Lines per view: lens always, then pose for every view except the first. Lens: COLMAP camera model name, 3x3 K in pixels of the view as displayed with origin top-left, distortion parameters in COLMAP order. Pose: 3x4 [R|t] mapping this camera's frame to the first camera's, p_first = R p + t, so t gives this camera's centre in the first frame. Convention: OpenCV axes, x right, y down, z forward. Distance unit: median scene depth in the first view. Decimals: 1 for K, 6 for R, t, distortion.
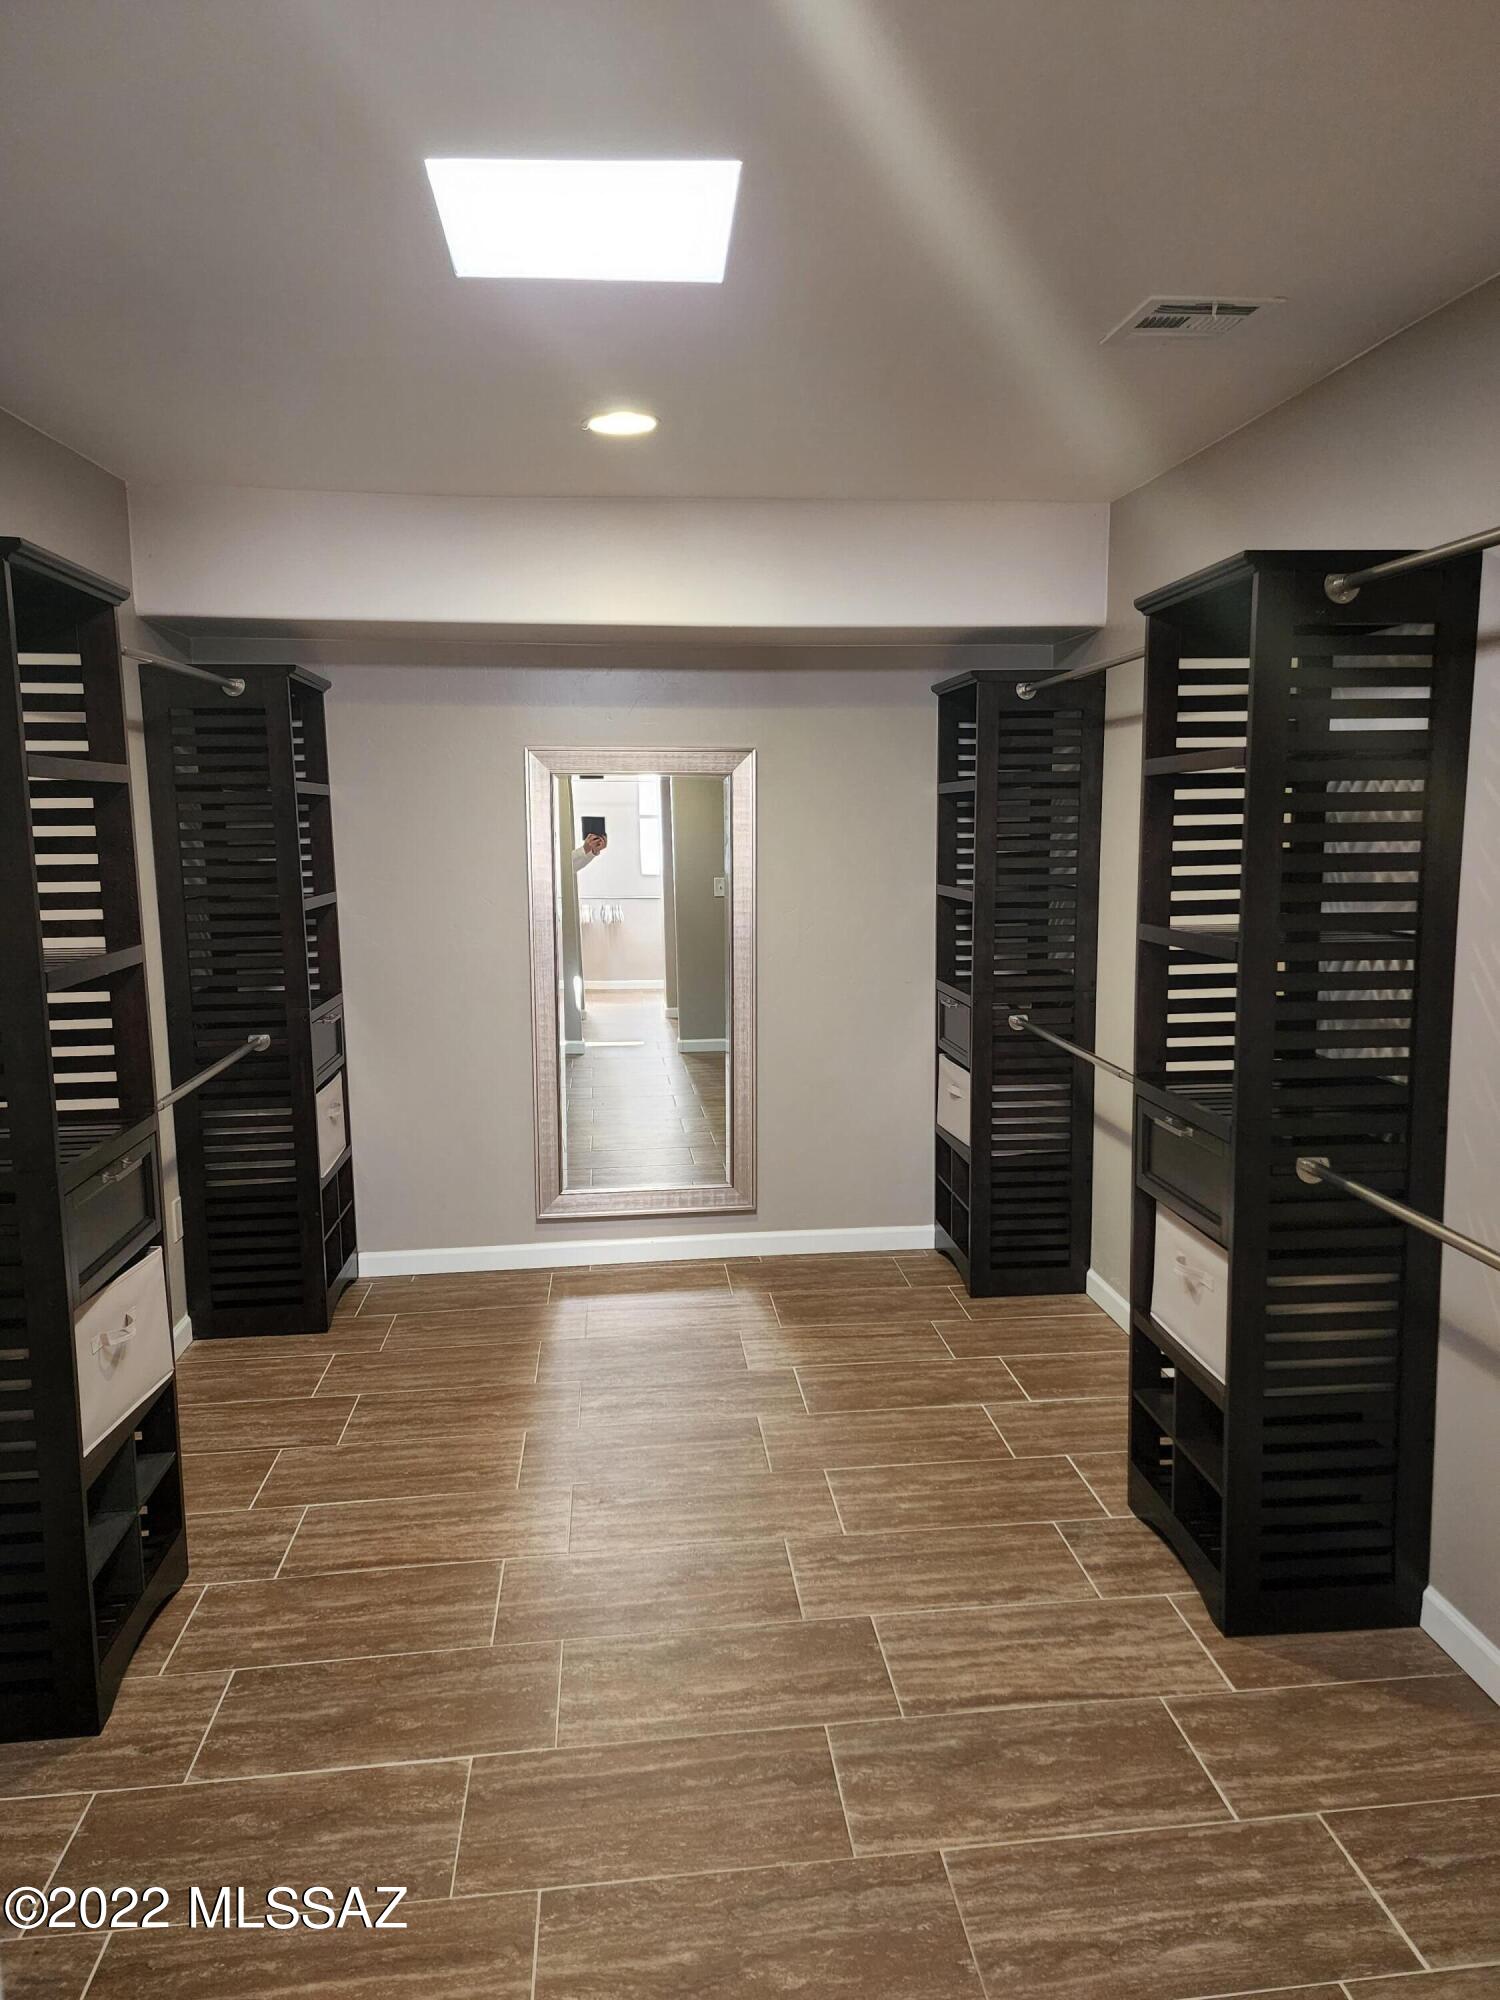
lens RADIAL K [[1331.9, 0, 764.6], [0, 1331.9, 990.8], [0, 0, 1]] dist [0.089574, -0.070574]
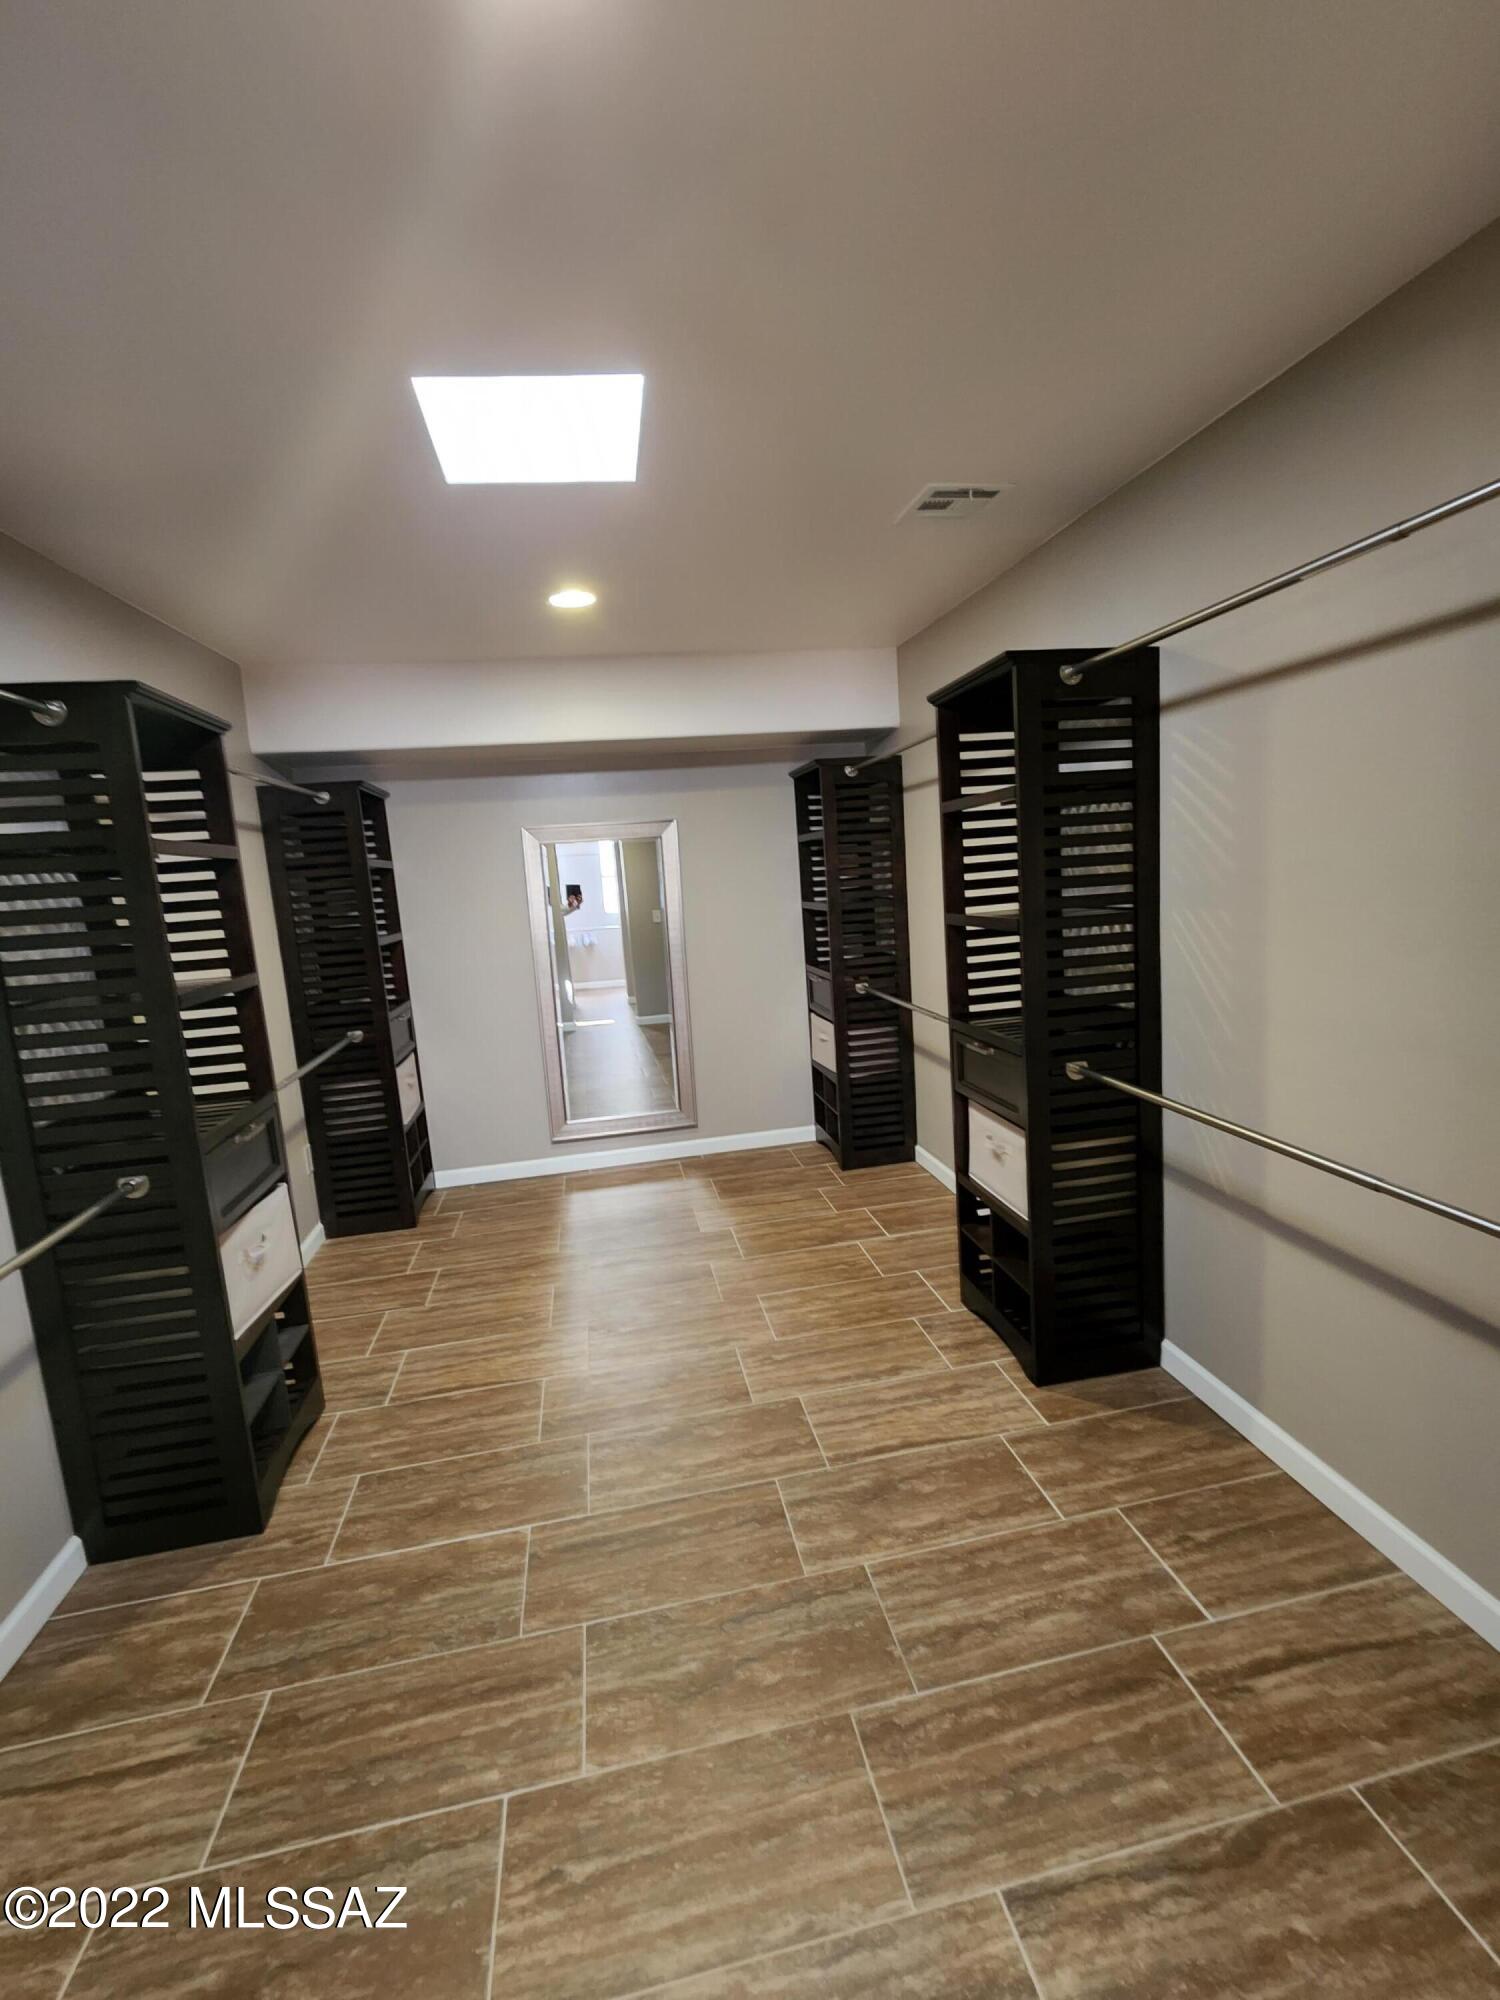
lens RADIAL K [[818.9, 0, 728.3], [0, 818.9, 980.1], [0, 0, 1]] dist [-0.000549, 0.000301]
pose [[0.996345, -0.068492, 0.051052, -0.011883], [0.068742, 0.997629, -0.003152, 0.010577], [-0.050715, 0.006650, 0.998691, 0.117537]]
